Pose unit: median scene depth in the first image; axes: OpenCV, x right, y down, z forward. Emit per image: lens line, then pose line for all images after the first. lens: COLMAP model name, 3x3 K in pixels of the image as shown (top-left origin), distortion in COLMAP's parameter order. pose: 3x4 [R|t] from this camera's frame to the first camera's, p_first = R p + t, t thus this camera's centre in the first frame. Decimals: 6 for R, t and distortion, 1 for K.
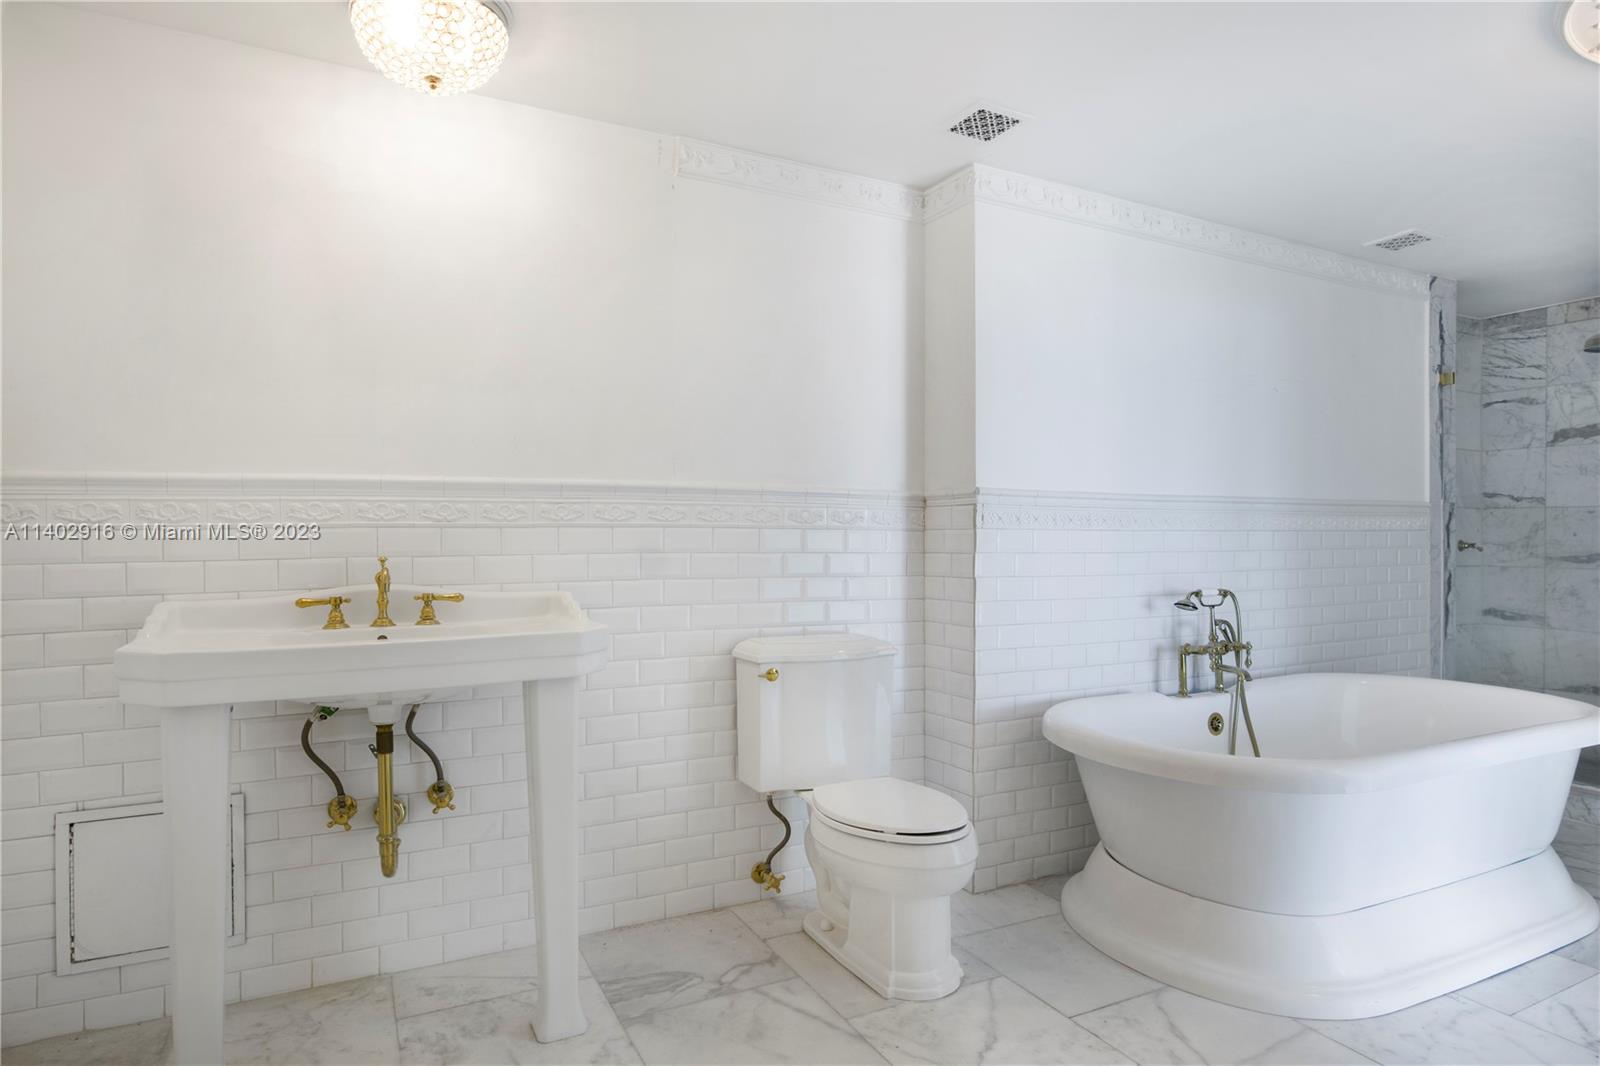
lens RADIAL K [[896.3, 0, 804.8], [0, 896.3, 536.3], [0, 0, 1]] dist [-0.036835, 0.014230]
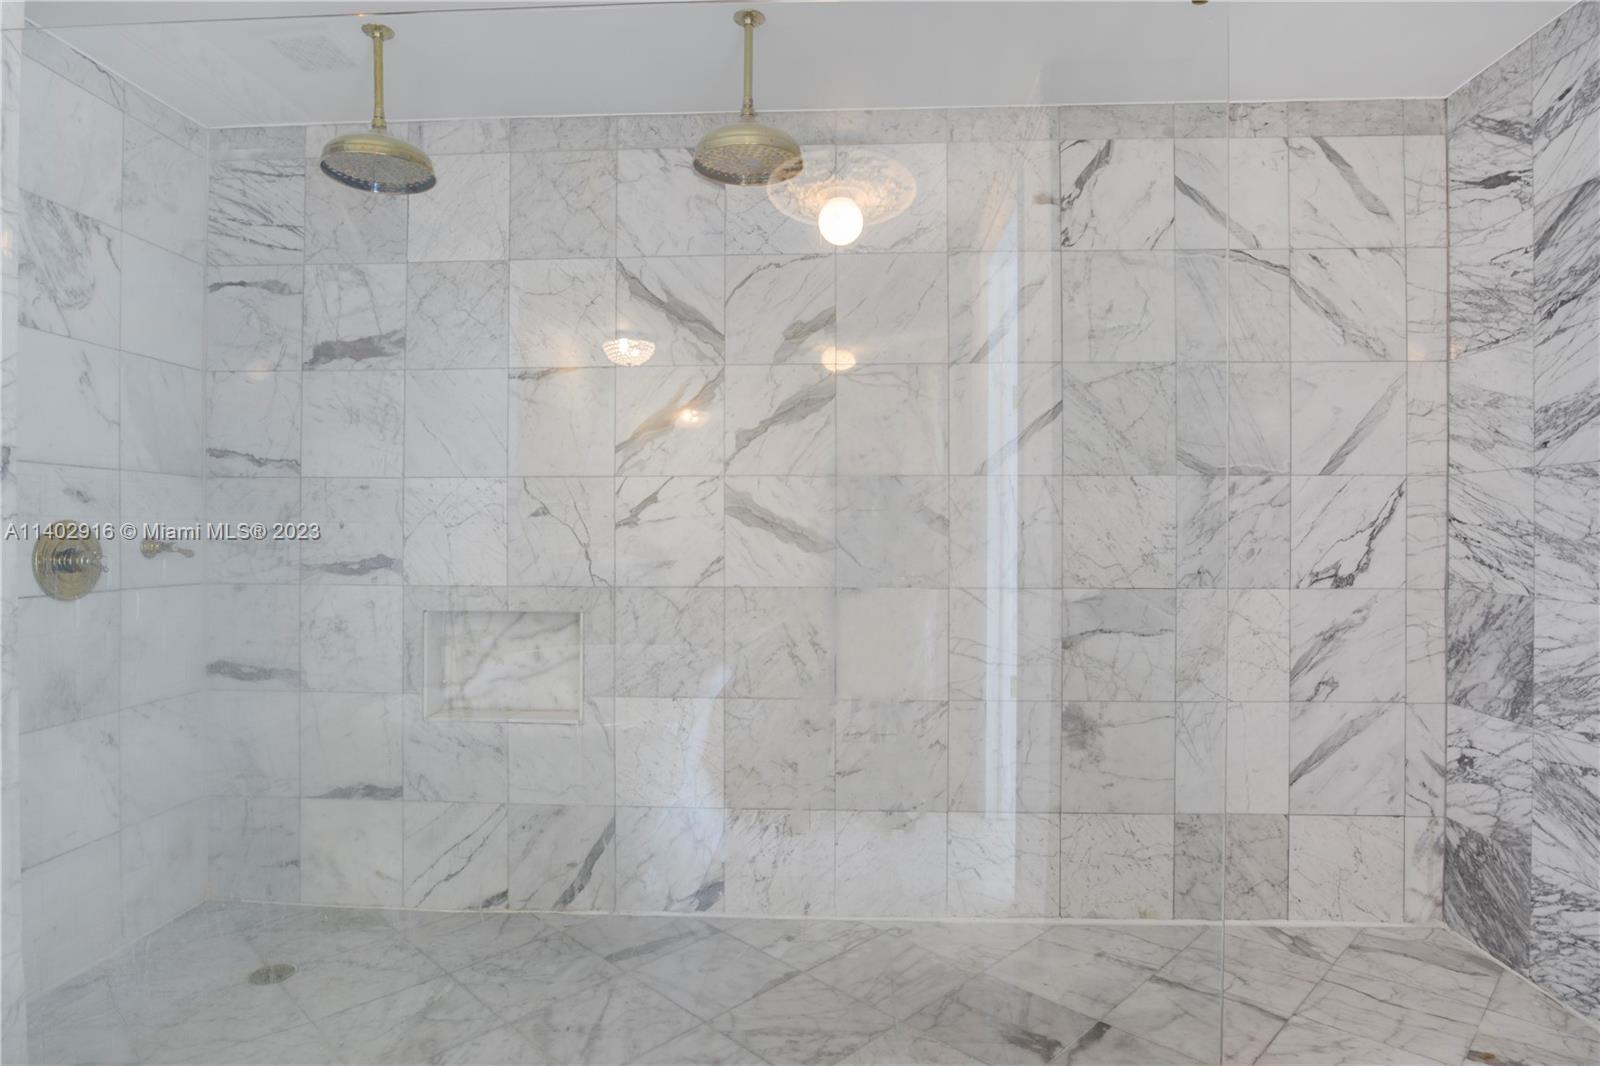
lens RADIAL K [[896.3, 0, 797.7], [0, 896.3, 542.8], [0, 0, 1]] dist [-0.036835, 0.014230]
pose [[0.503999, -0.005406, 0.863687, 0.828073], [-0.001618, 0.999973, 0.007203, 0.007219], [-0.863702, -0.005028, 0.503977, 0.707874]]
